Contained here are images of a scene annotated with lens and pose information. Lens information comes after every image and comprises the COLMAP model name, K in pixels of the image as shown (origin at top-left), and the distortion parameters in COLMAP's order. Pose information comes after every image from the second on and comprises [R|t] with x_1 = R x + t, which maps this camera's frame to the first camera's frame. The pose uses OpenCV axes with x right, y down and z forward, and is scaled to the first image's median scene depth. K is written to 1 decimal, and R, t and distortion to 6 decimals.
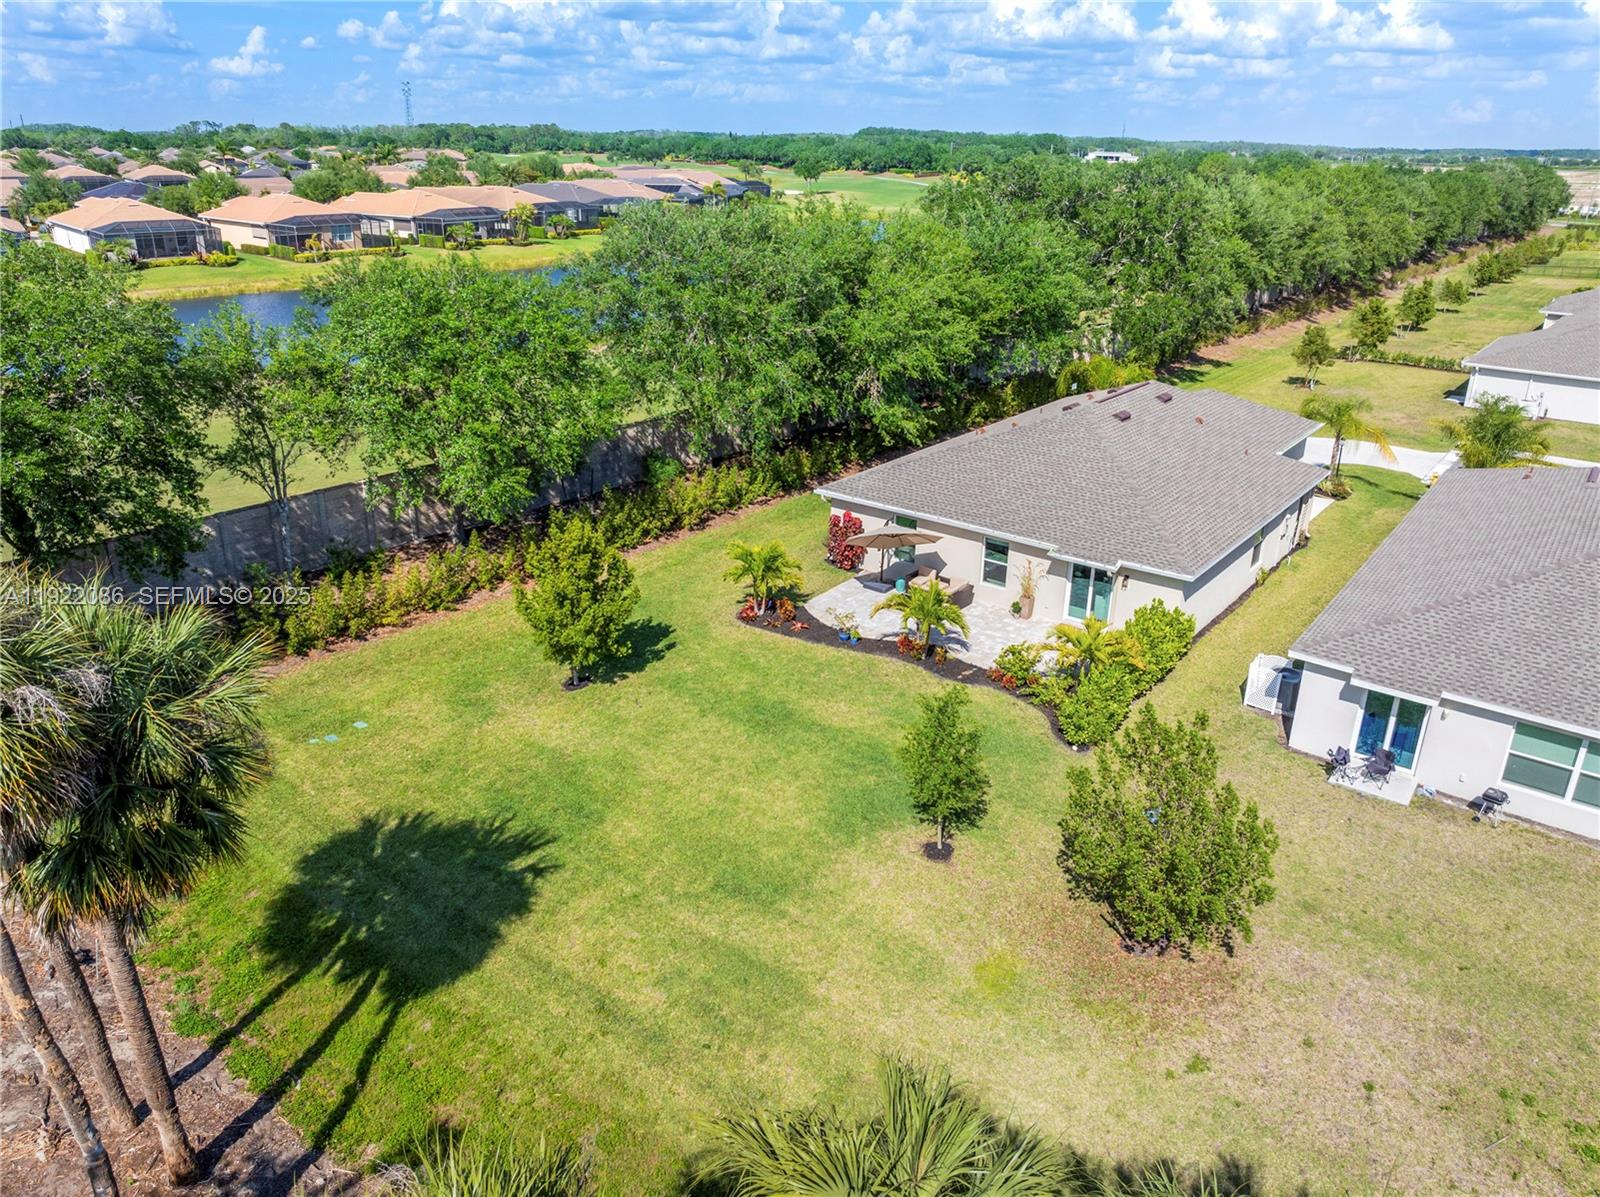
lens RADIAL K [[1117.6, 0, 804.8], [0, 1117.6, 603.2], [0, 0, 1]] dist [-0.040969, 0.000993]
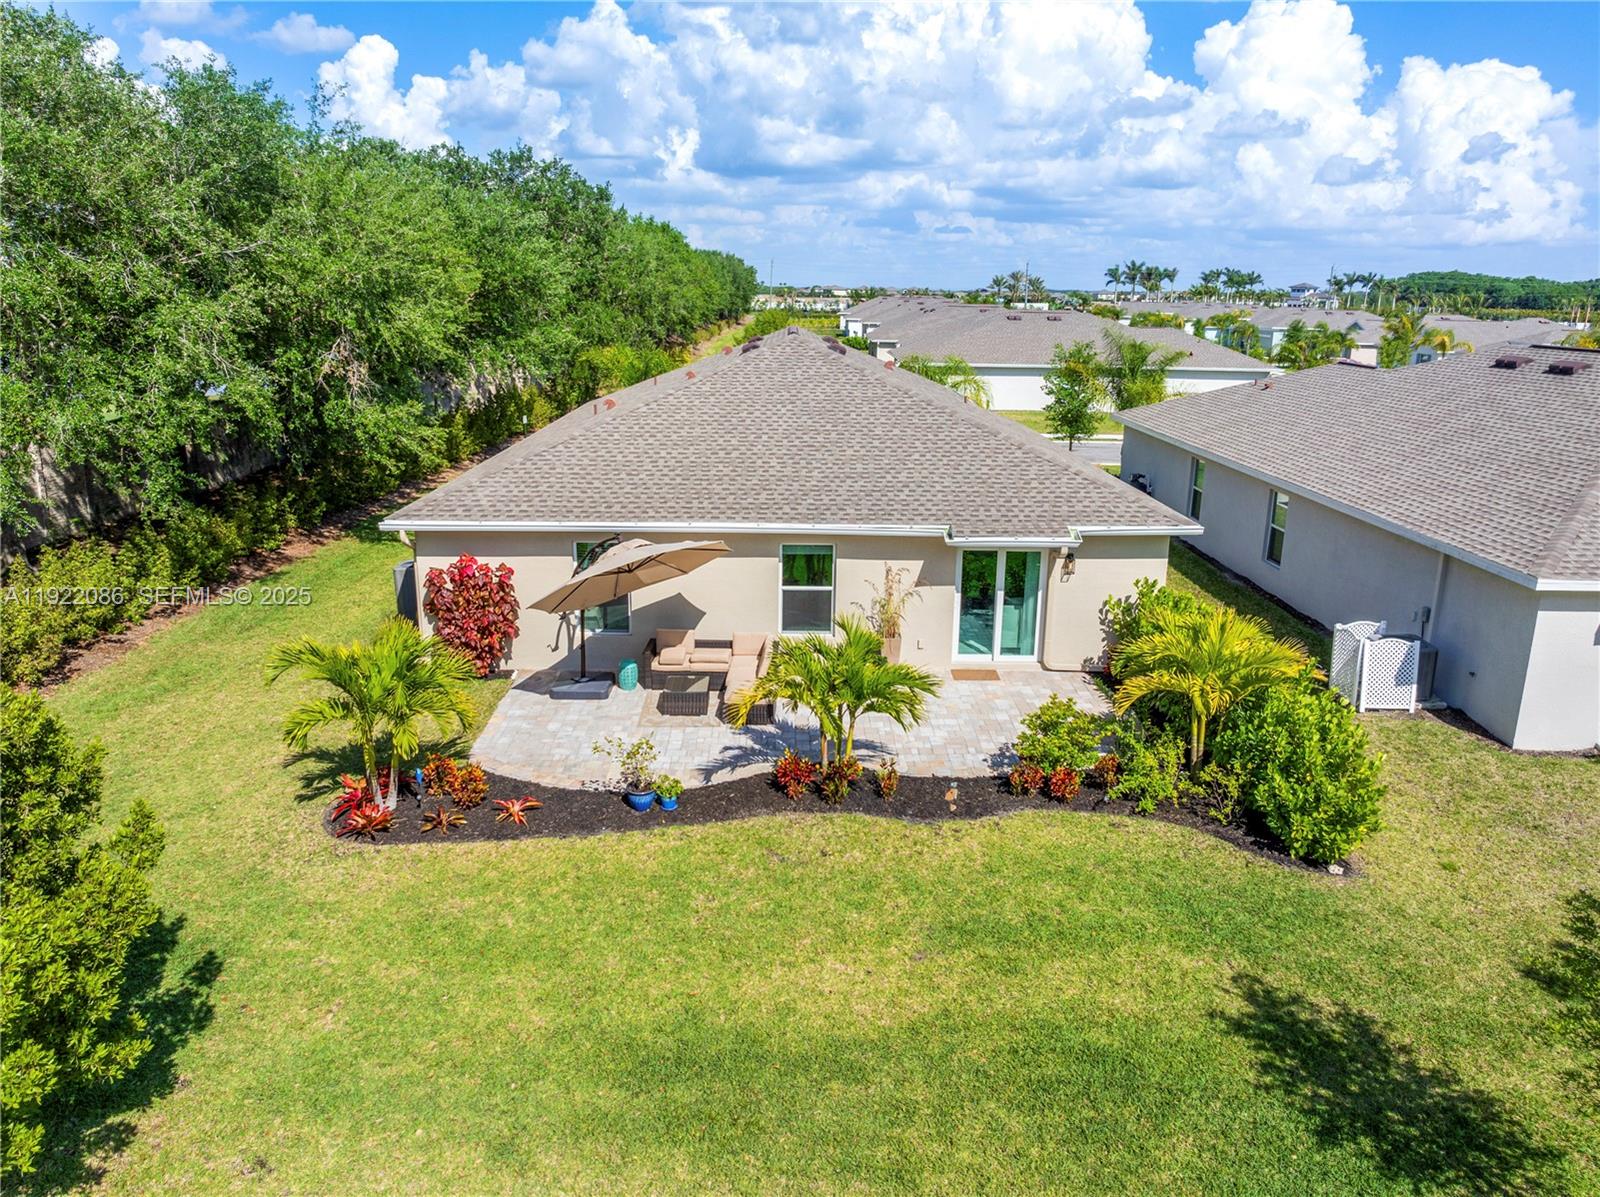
lens RADIAL K [[1124.0, 0, 800.1], [0, 1124.0, 582.3], [0, 0, 1]] dist [-0.039703, 0.000794]
pose [[0.777563, -0.158758, 0.608434, -0.156903], [0.239081, 0.969577, -0.052550, -0.013024], [-0.581580, 0.186325, 0.791863, 0.589047]]
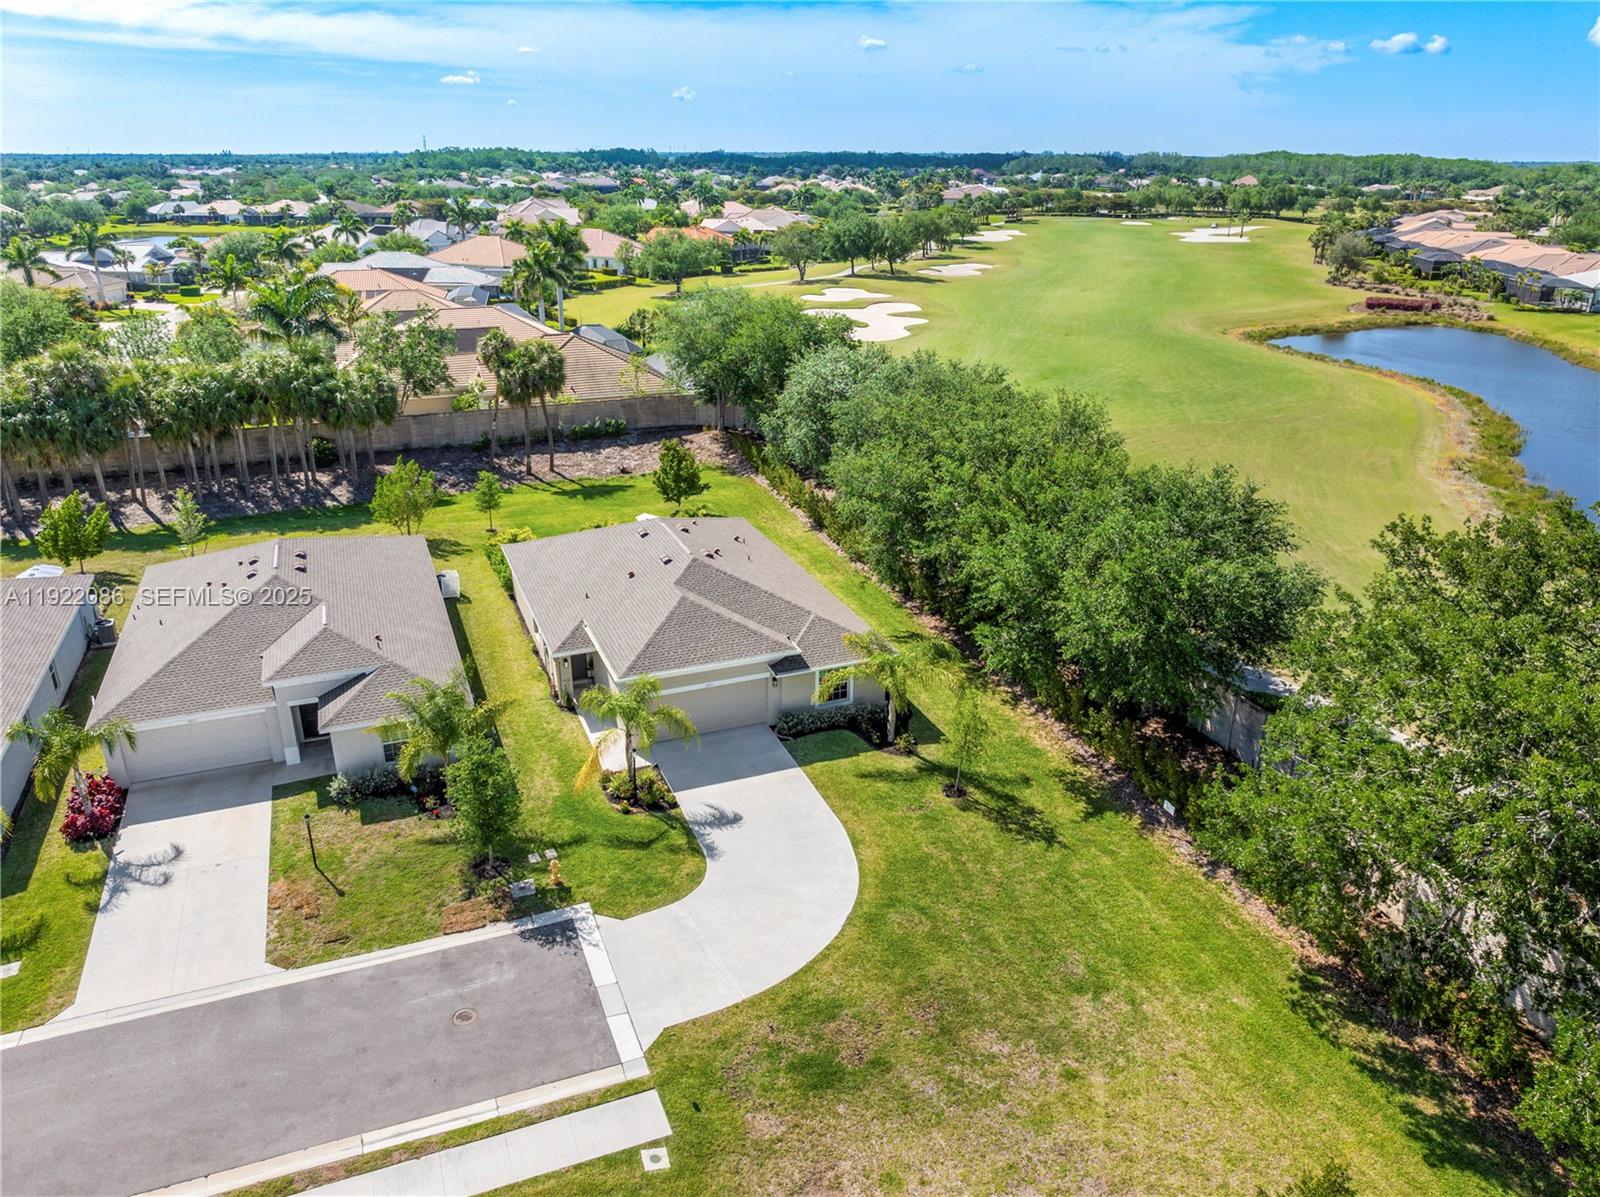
lens RADIAL K [[1121.3, 0, 803.8], [0, 1121.3, 584.0], [0, 0, 1]] dist [-0.045232, 0.013273]
pose [[-0.492882, 0.305264, -0.814789, 1.451991], [-0.347721, 0.789300, 0.506058, -0.970145], [0.797594, 0.532747, -0.282886, 1.742279]]
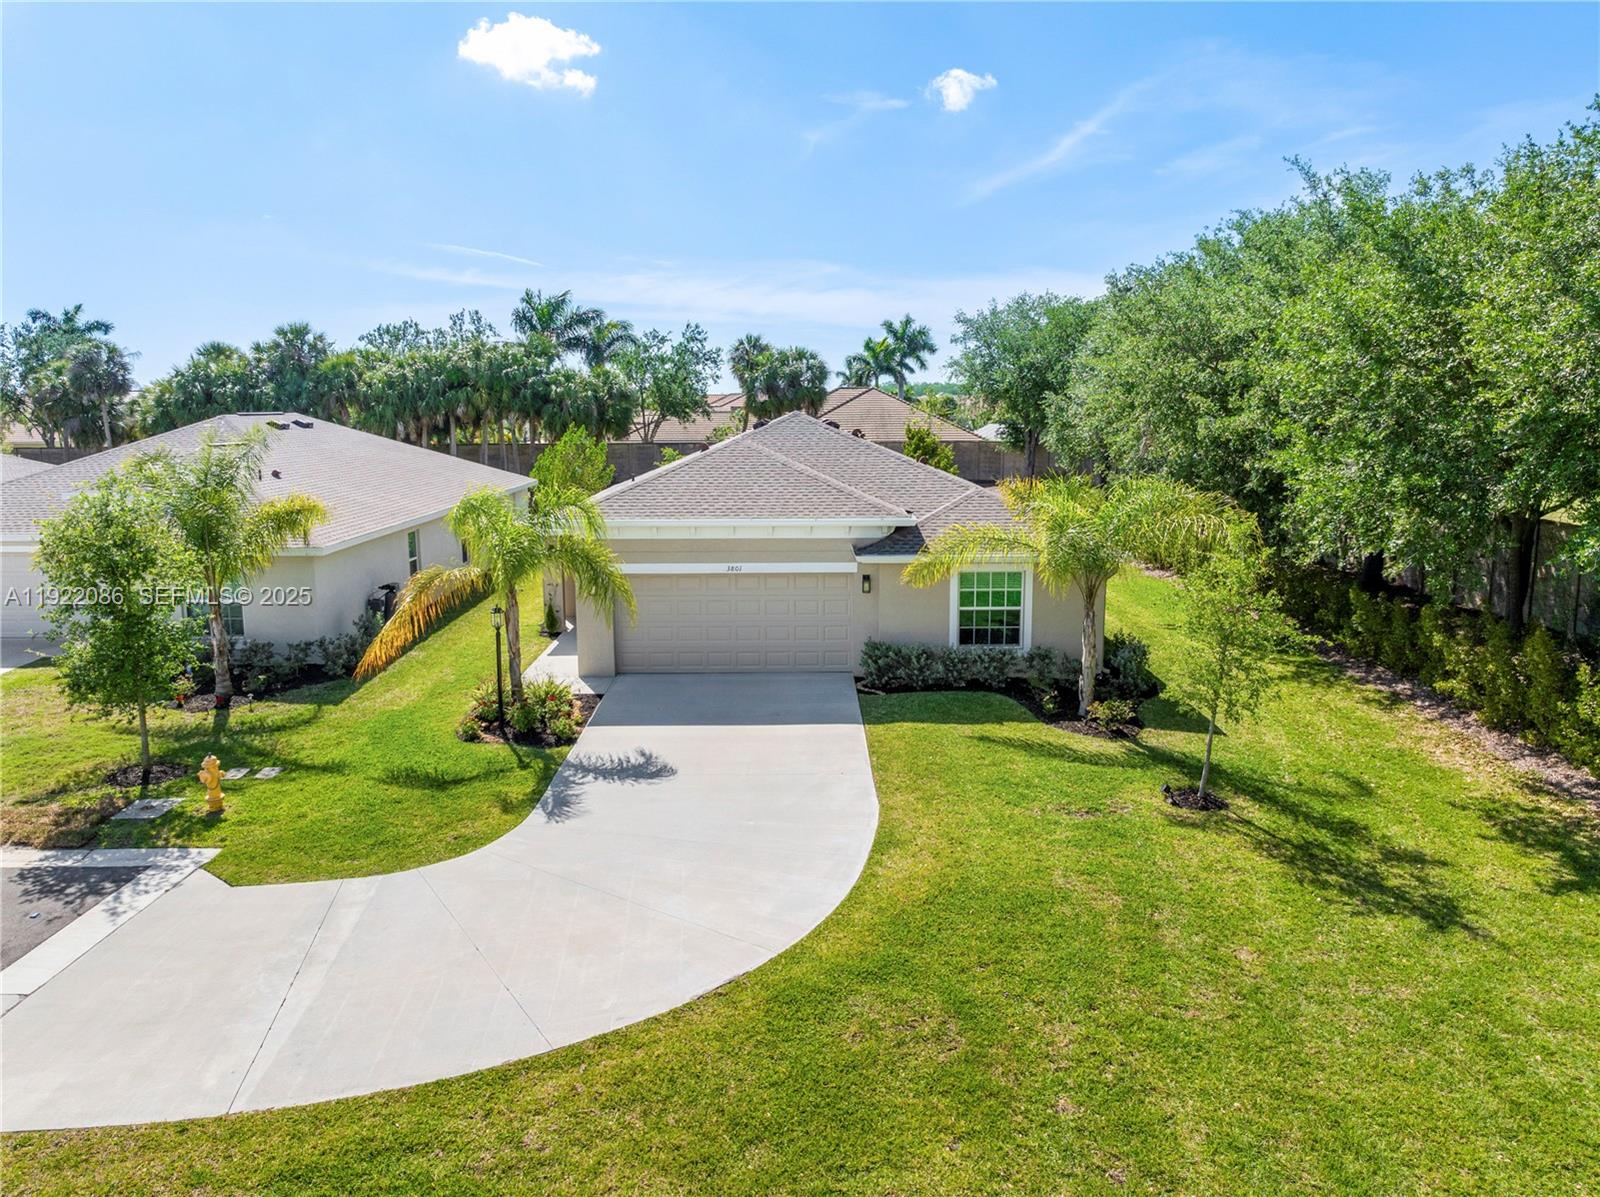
lens RADIAL K [[1117.6, 0, 804.8], [0, 1117.6, 603.2], [0, 0, 1]] dist [-0.040969, 0.000993]
pose [[-0.776942, 0.107328, -0.620357, 0.897328], [-0.247896, 0.853608, 0.458151, -0.505480], [0.578714, 0.509740, -0.636597, 1.815338]]
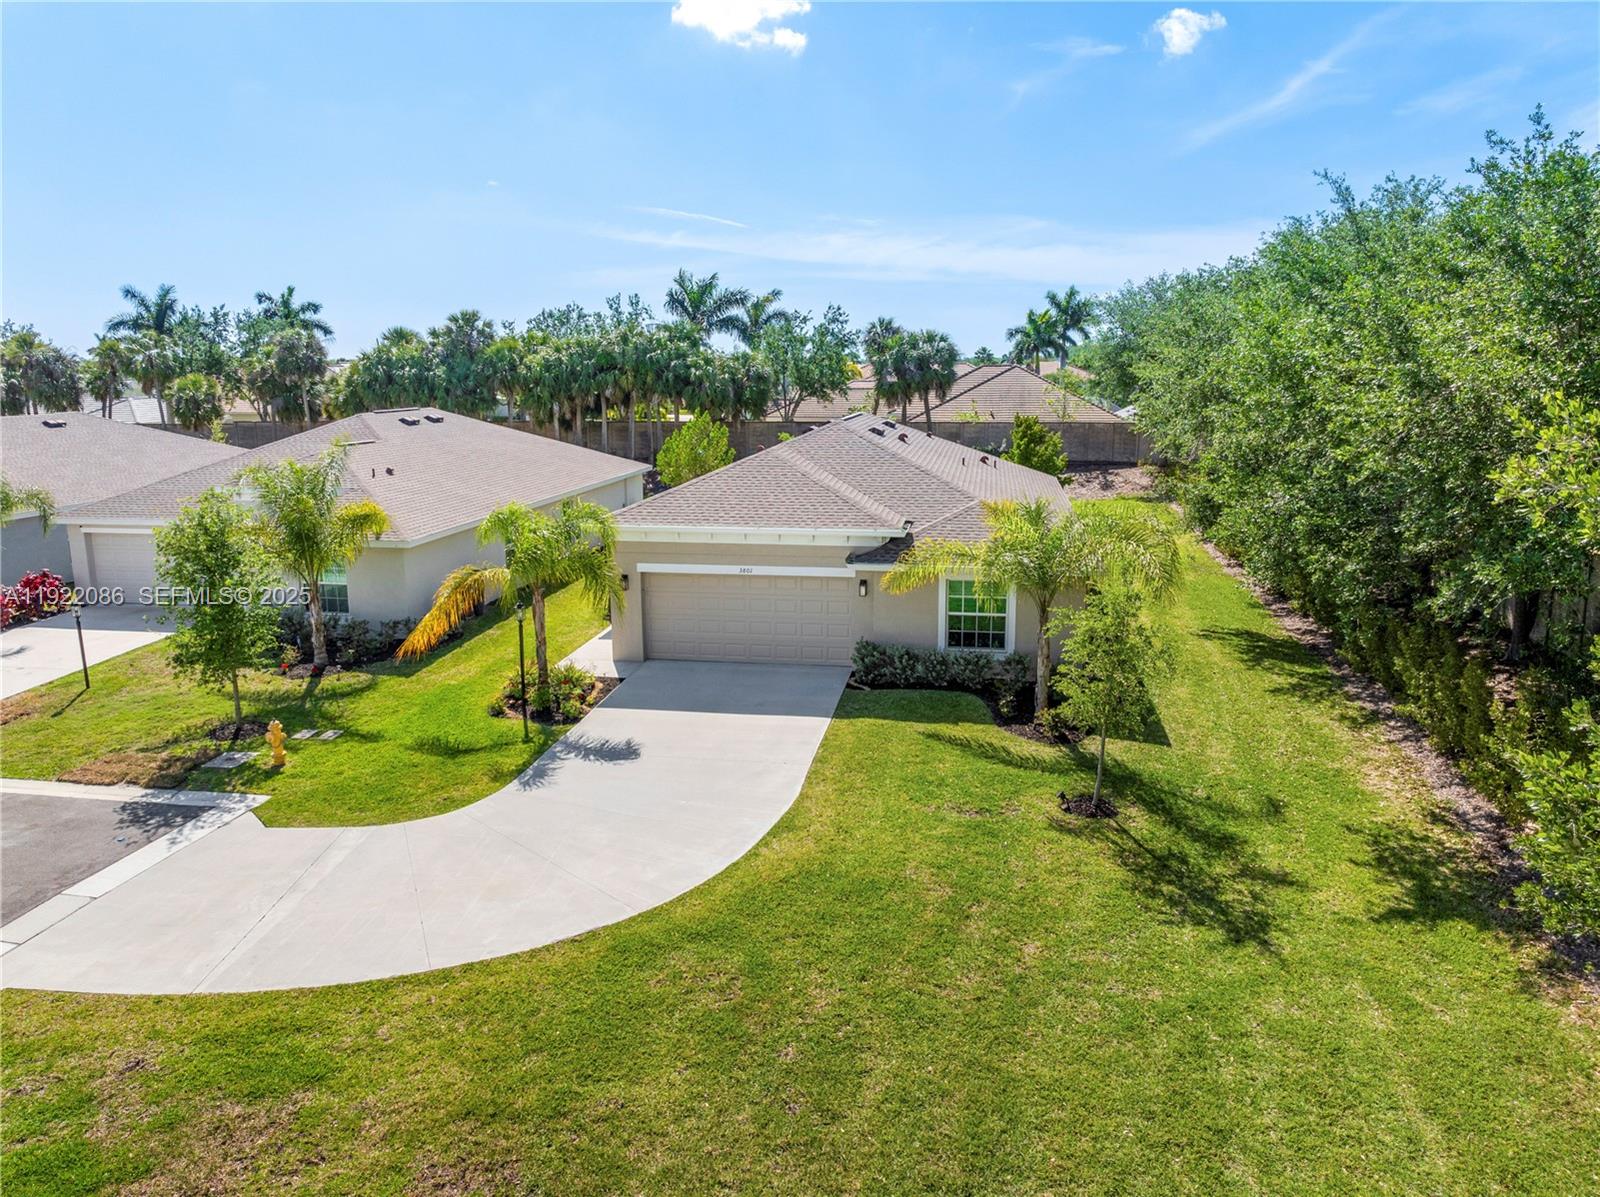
lens RADIAL K [[1117.6, 0, 804.8], [0, 1117.6, 603.2], [0, 0, 1]] dist [-0.040969, 0.000993]
pose [[-0.874409, 0.100192, -0.474733, 0.836582], [-0.189719, 0.829940, 0.524601, -0.585120], [0.446561, 0.548781, -0.706698, 1.909212]]
